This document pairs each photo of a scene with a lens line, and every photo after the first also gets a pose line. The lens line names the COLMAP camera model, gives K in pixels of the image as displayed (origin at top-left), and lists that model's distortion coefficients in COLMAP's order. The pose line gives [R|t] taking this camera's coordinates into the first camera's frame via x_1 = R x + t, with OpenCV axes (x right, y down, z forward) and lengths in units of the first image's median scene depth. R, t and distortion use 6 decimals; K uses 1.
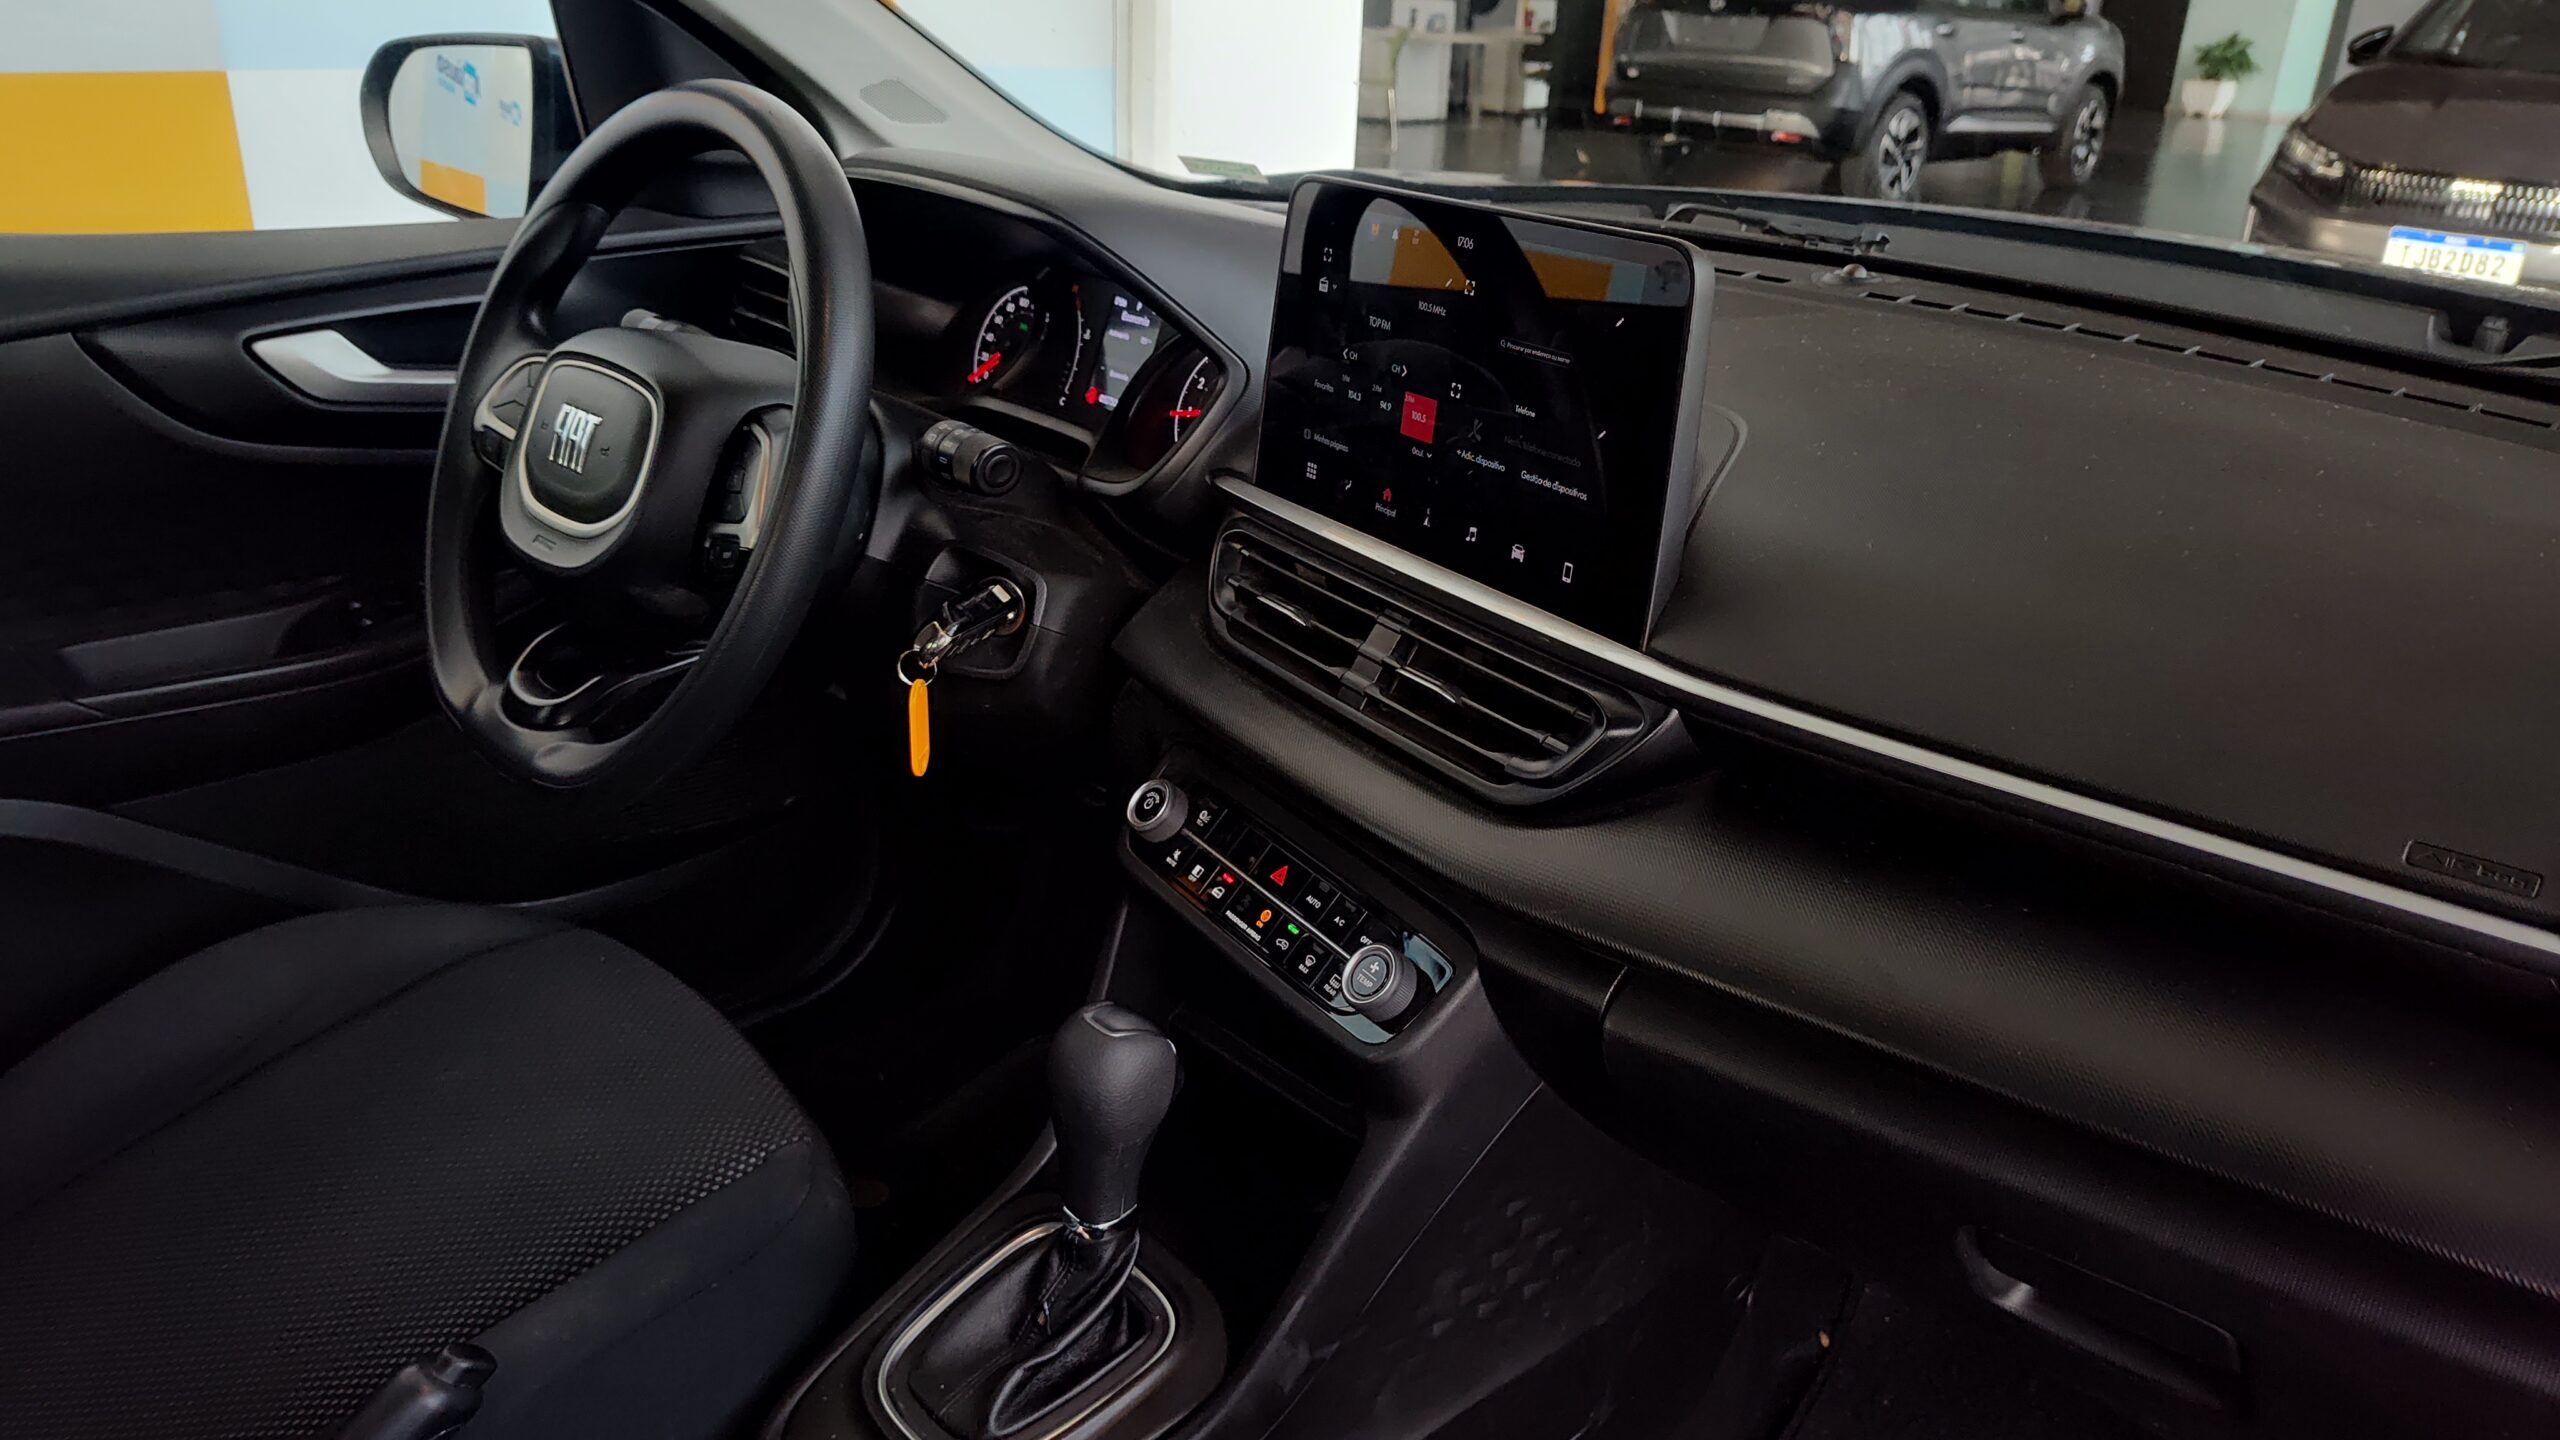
lens RADIAL K [[1775.4, 0, 1267.9], [0, 1775.4, 722.7], [0, 0, 1]] dist [0.052460, -0.072472]
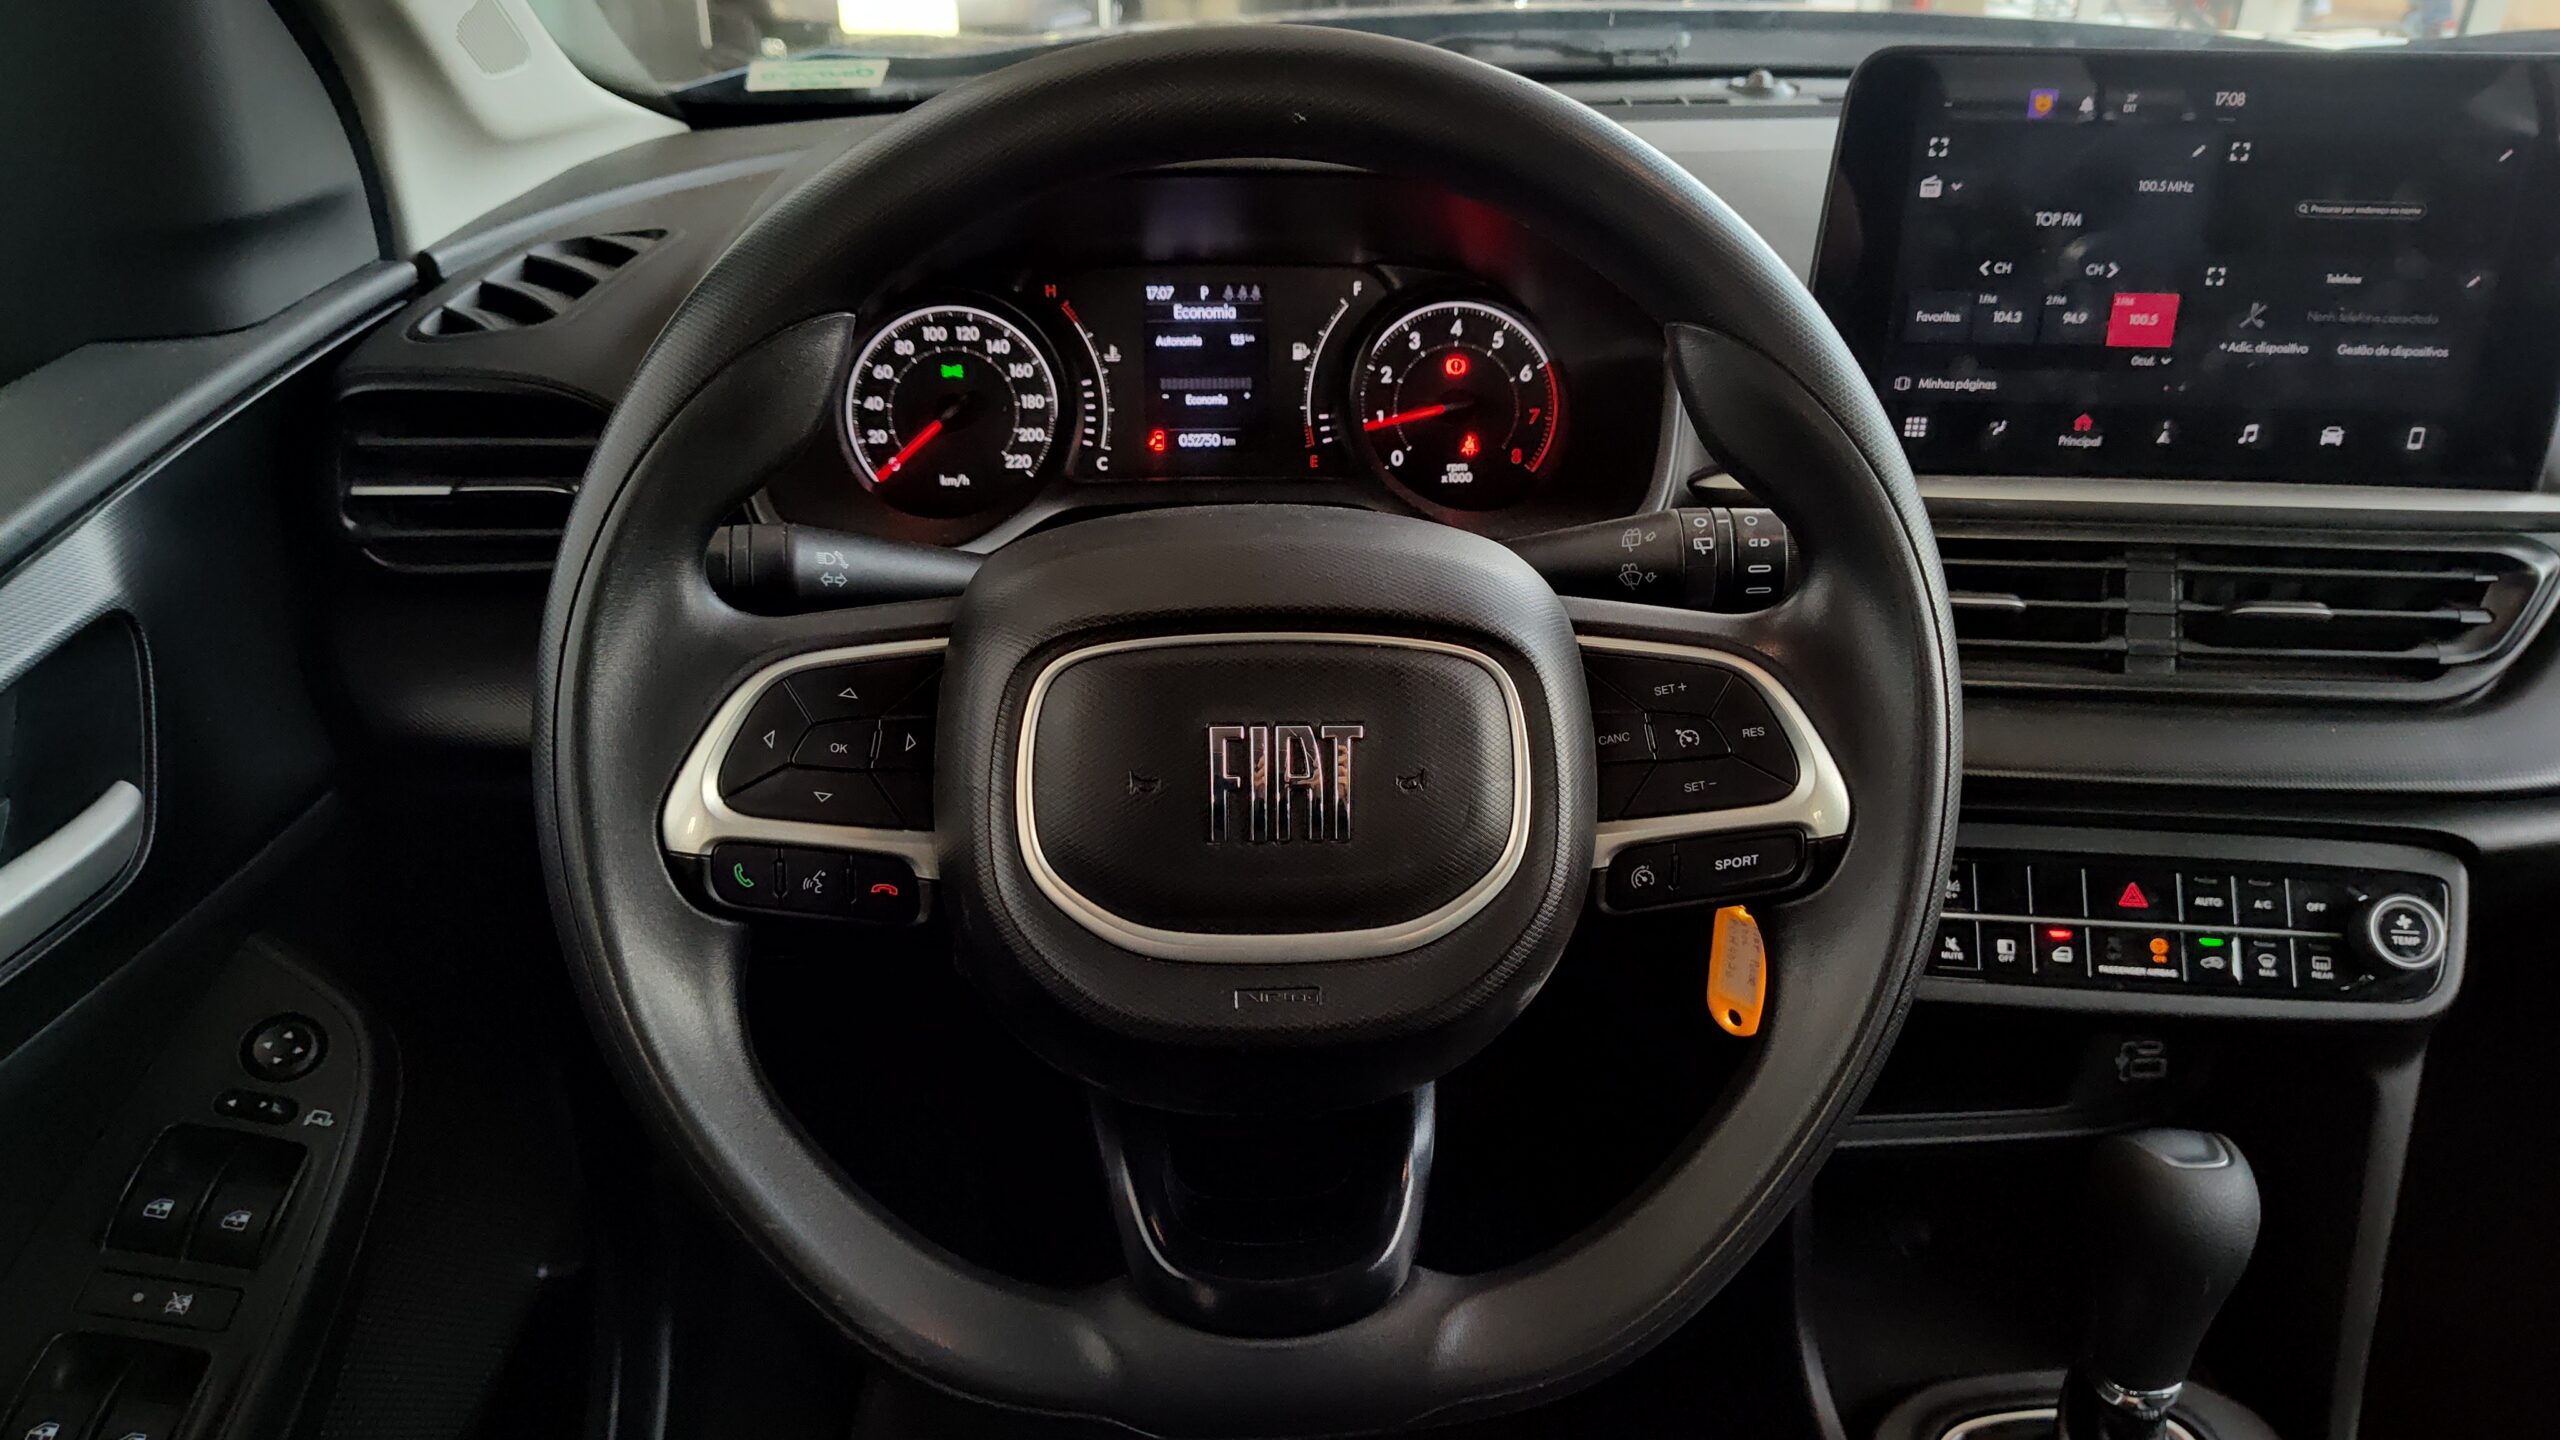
lens RADIAL K [[1758.6, 0, 1289.8], [0, 1758.6, 747.5], [0, 0, 1]] dist [0.032070, -0.070153]
pose [[0.624443, -0.402693, 0.669261, -0.681332], [0.322375, 0.913339, 0.248768, -0.277205], [-0.711439, 0.060412, 0.700146, 0.619730]]
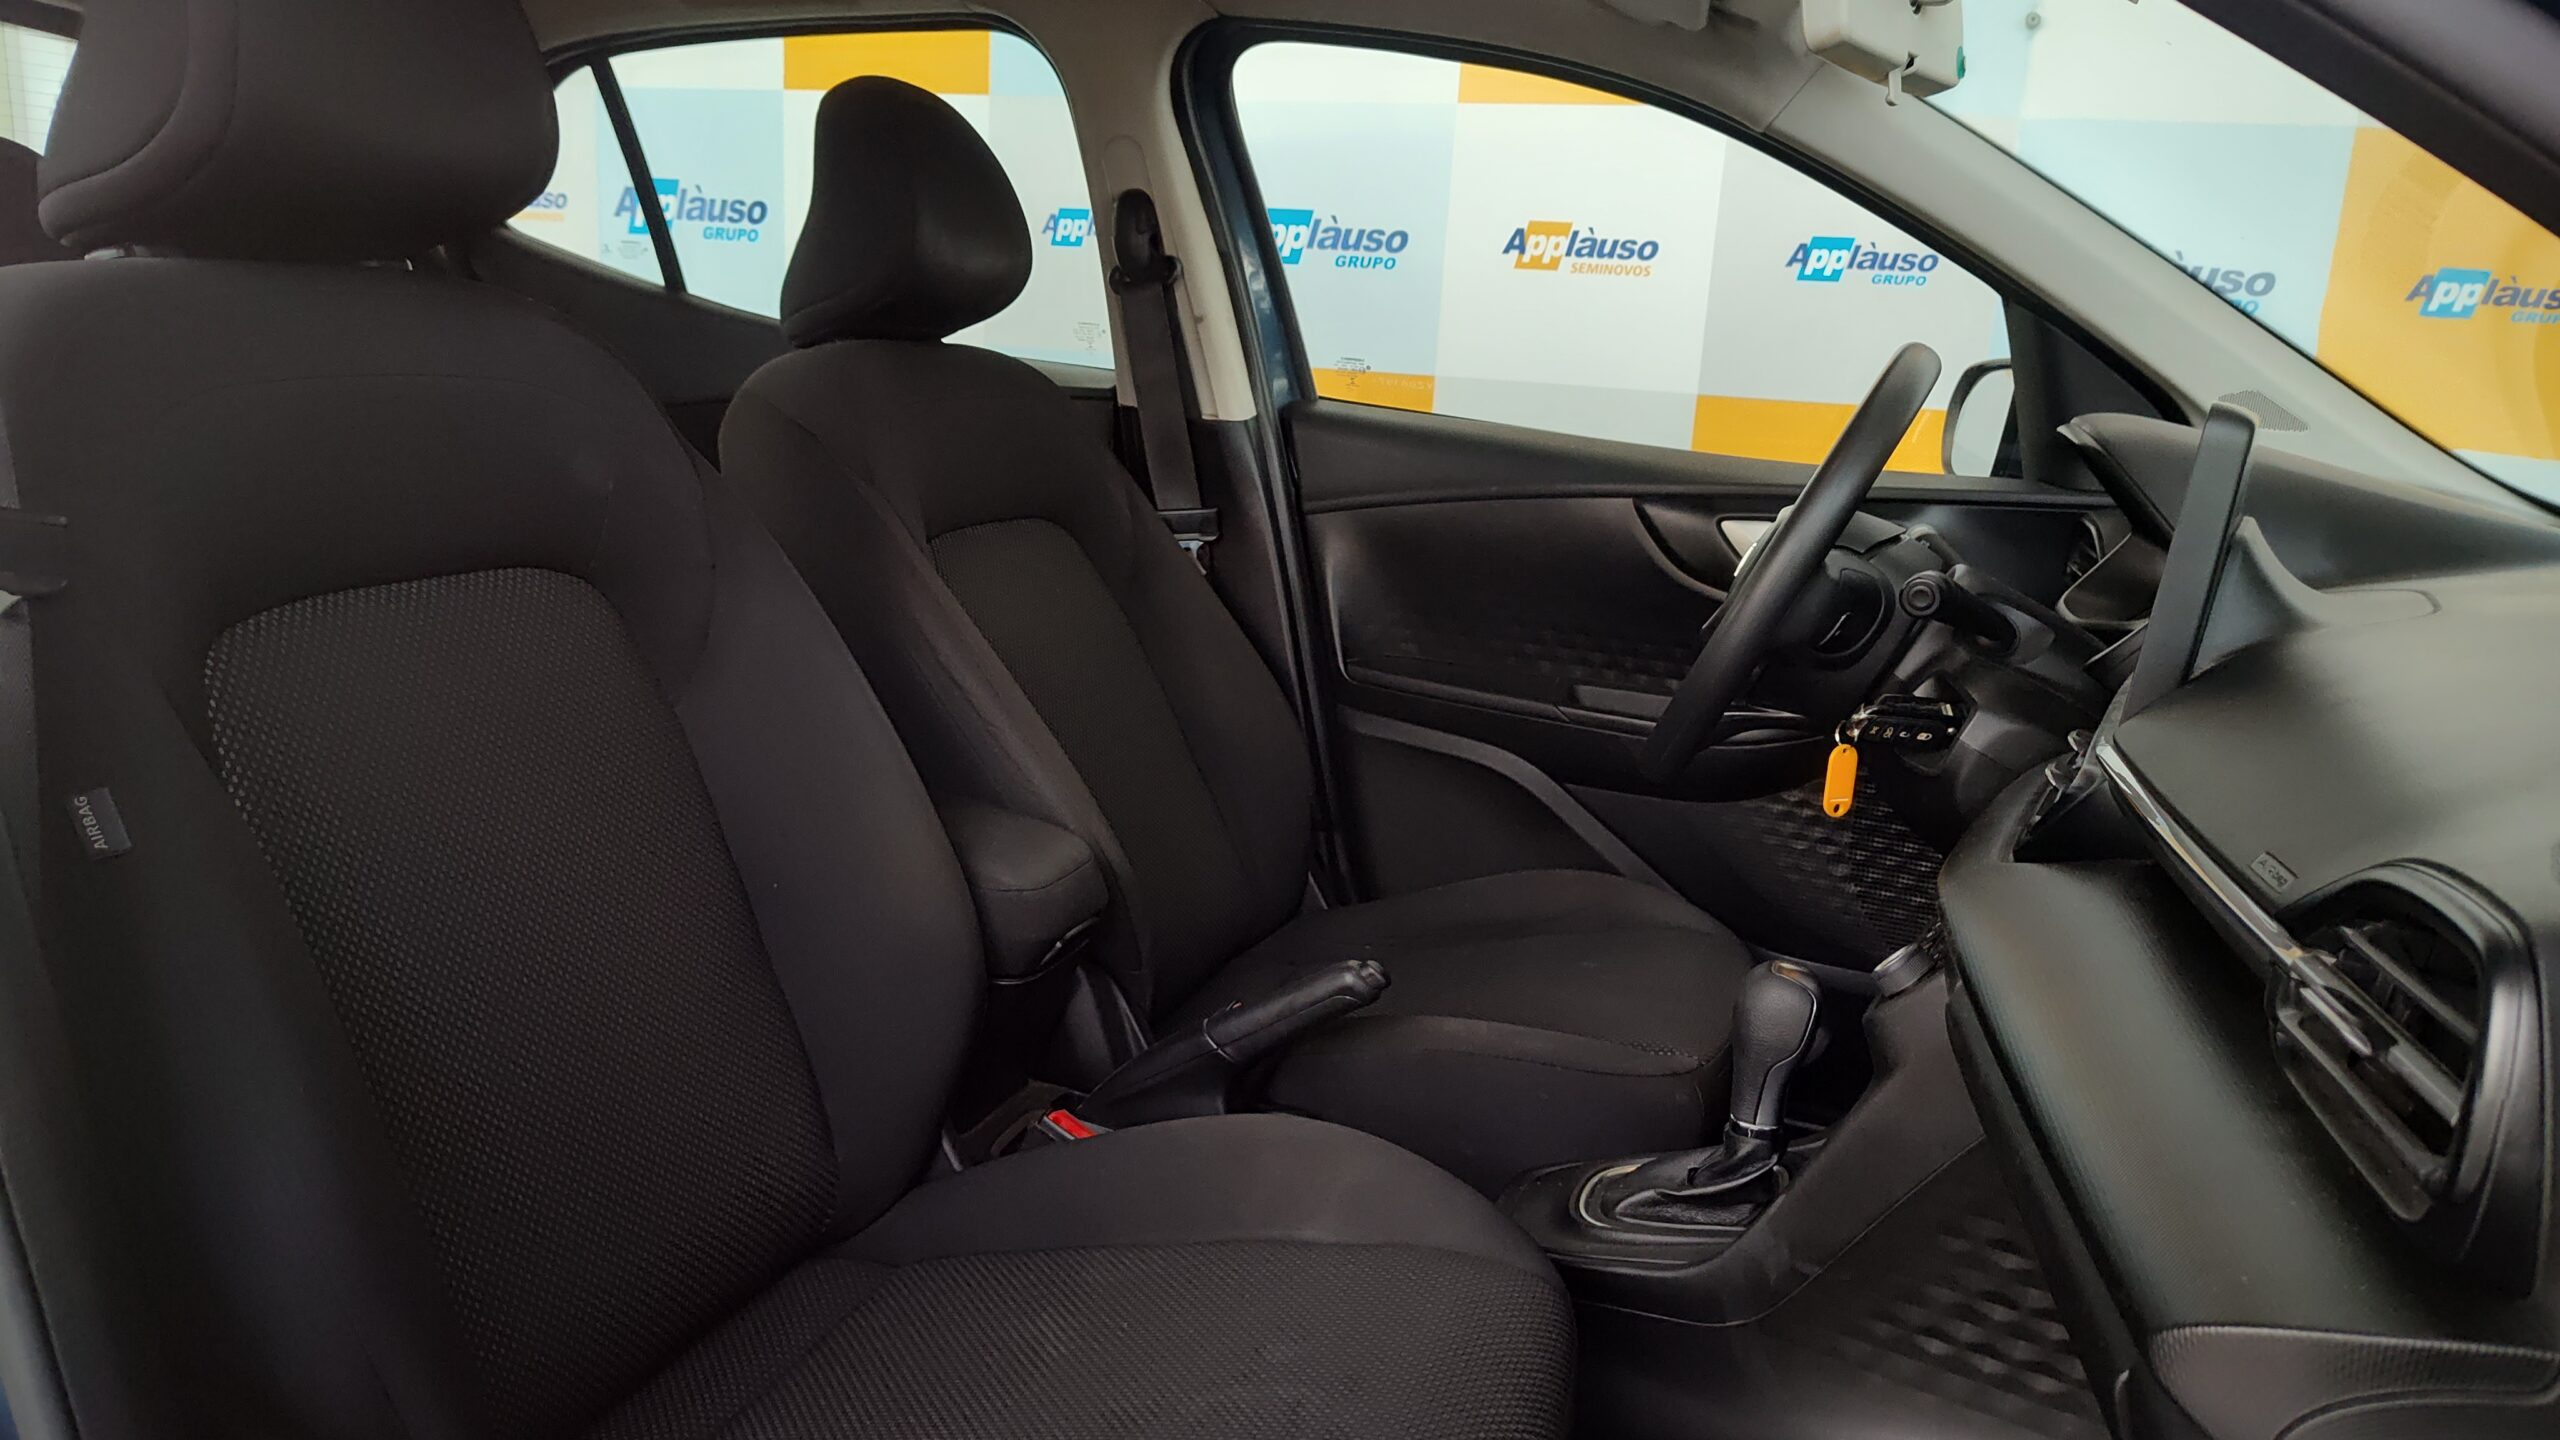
lens RADIAL K [[1775.4, 0, 1267.9], [0, 1775.4, 722.7], [0, 0, 1]] dist [0.052460, -0.072472]
pose [[0.462015, 0.187628, -0.866798, 0.737079], [-0.391510, 0.920125, -0.009509, 0.138710], [0.795778, 0.343753, 0.498569, -0.032122]]
